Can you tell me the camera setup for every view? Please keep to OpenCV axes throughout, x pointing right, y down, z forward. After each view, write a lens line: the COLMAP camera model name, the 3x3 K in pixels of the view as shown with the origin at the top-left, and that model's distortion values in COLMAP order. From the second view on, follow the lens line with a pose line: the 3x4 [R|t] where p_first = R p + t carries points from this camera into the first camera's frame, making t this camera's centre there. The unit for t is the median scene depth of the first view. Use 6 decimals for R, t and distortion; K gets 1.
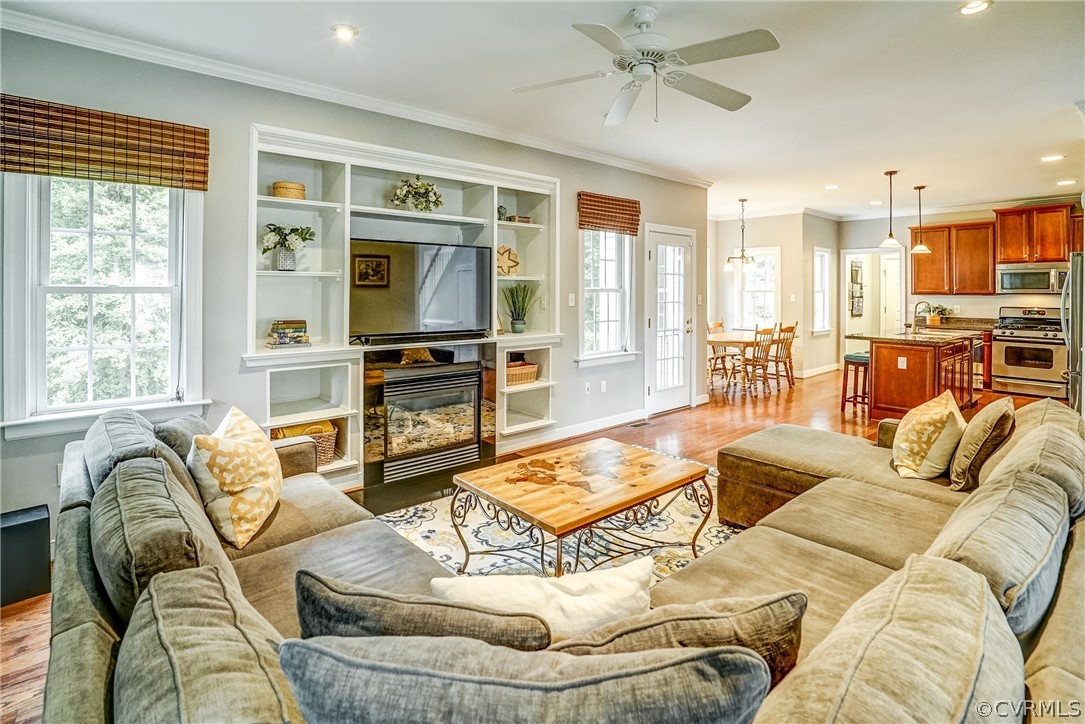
lens RADIAL K [[527.1, 0, 533.9], [0, 527.1, 292.1], [0, 0, 1]] dist [-0.057165, 0.020960]
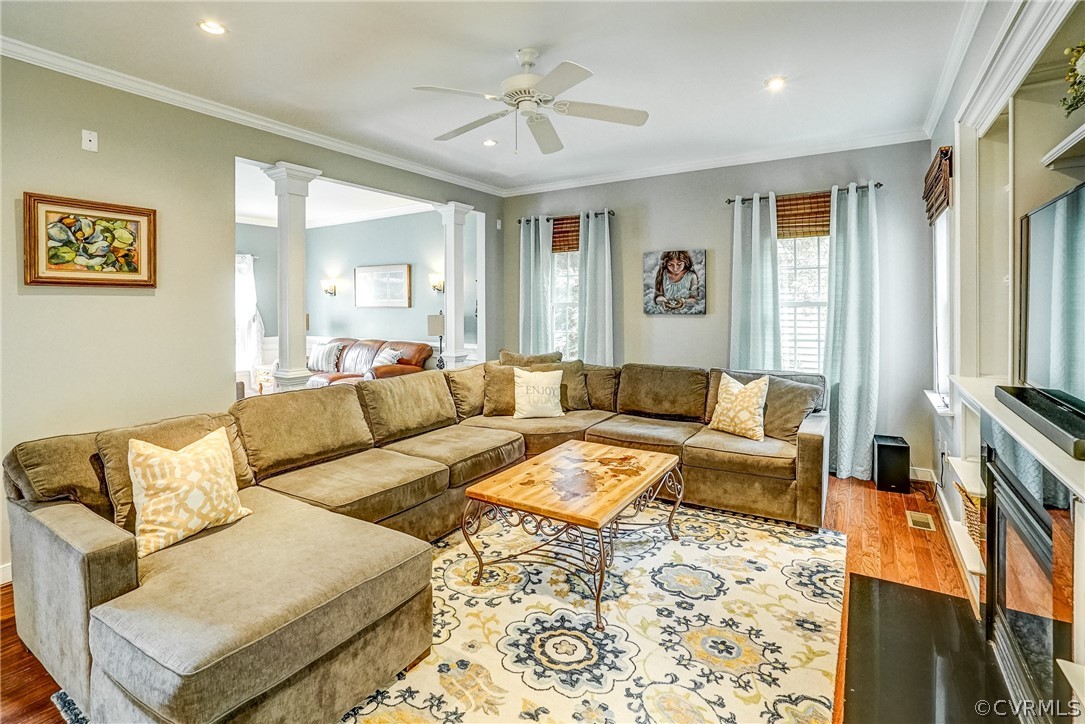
lens RADIAL K [[508.9, 0, 544.6], [0, 508.9, 307.8], [0, 0, 1]] dist [-0.042273, 0.012675]
pose [[-0.953031, -0.000319, -0.302873, 0.246070], [-0.003988, 0.999926, 0.011497, -0.002700], [0.302847, 0.012165, -0.952962, 0.990774]]
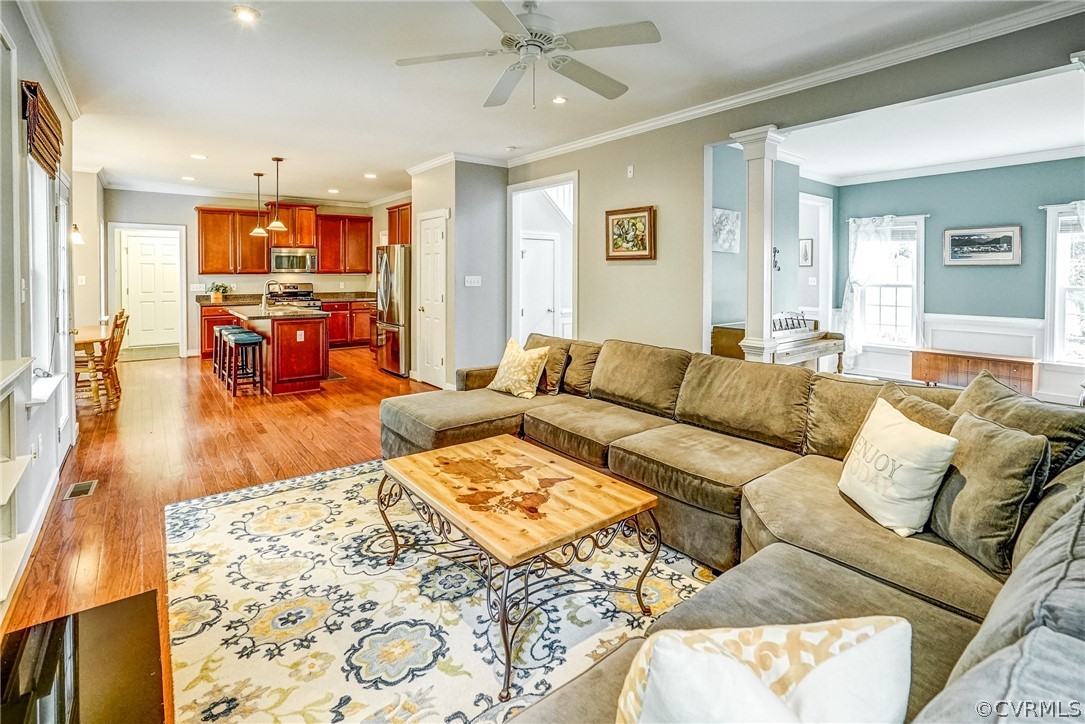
lens RADIAL K [[527.9, 0, 540.8], [0, 527.9, 270.3], [0, 0, 1]] dist [-0.057585, 0.018573]
pose [[0.039047, -0.002927, 0.999233, -0.389421], [0.005630, 0.999980, 0.002709, -0.002878], [-0.999222, 0.005520, 0.039062, 0.456820]]
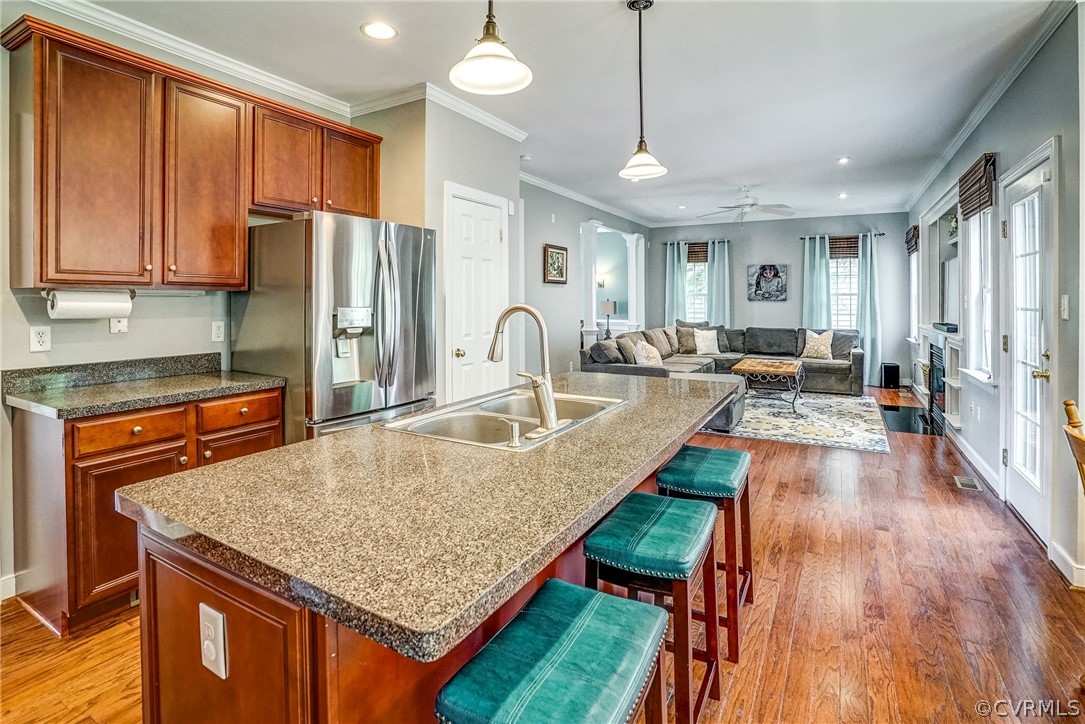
lens RADIAL K [[529.1, 0, 547.1], [0, 529.1, 296.1], [0, 0, 1]] dist [-0.031254, 0.000253]
pose [[-0.933547, -0.010620, -0.358298, 1.012021], [-0.010426, 0.999943, -0.002473, 0.015307], [0.358304, 0.001427, -0.933604, 1.504697]]
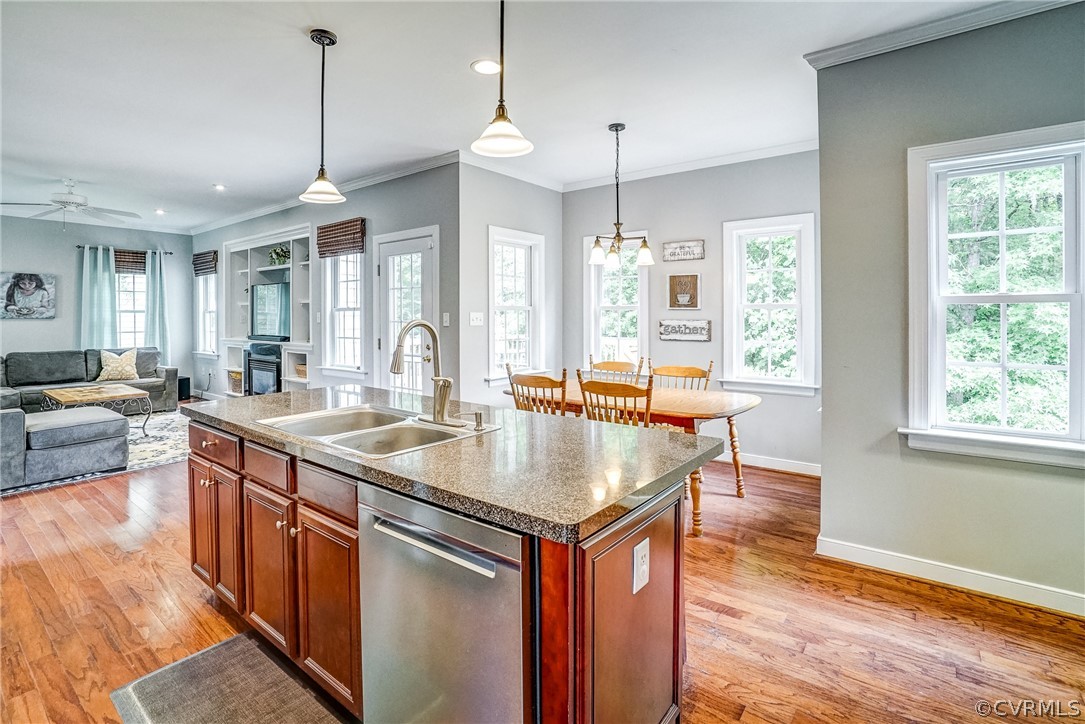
lens RADIAL K [[521.4, 0, 535.8], [0, 521.4, 317.9], [0, 0, 1]] dist [-0.060406, 0.027634]
pose [[0.205271, -0.001430, -0.978704, 1.289466], [-0.001918, 0.999996, -0.001863, 0.017263], [0.978703, 0.002260, 0.205267, 1.194998]]
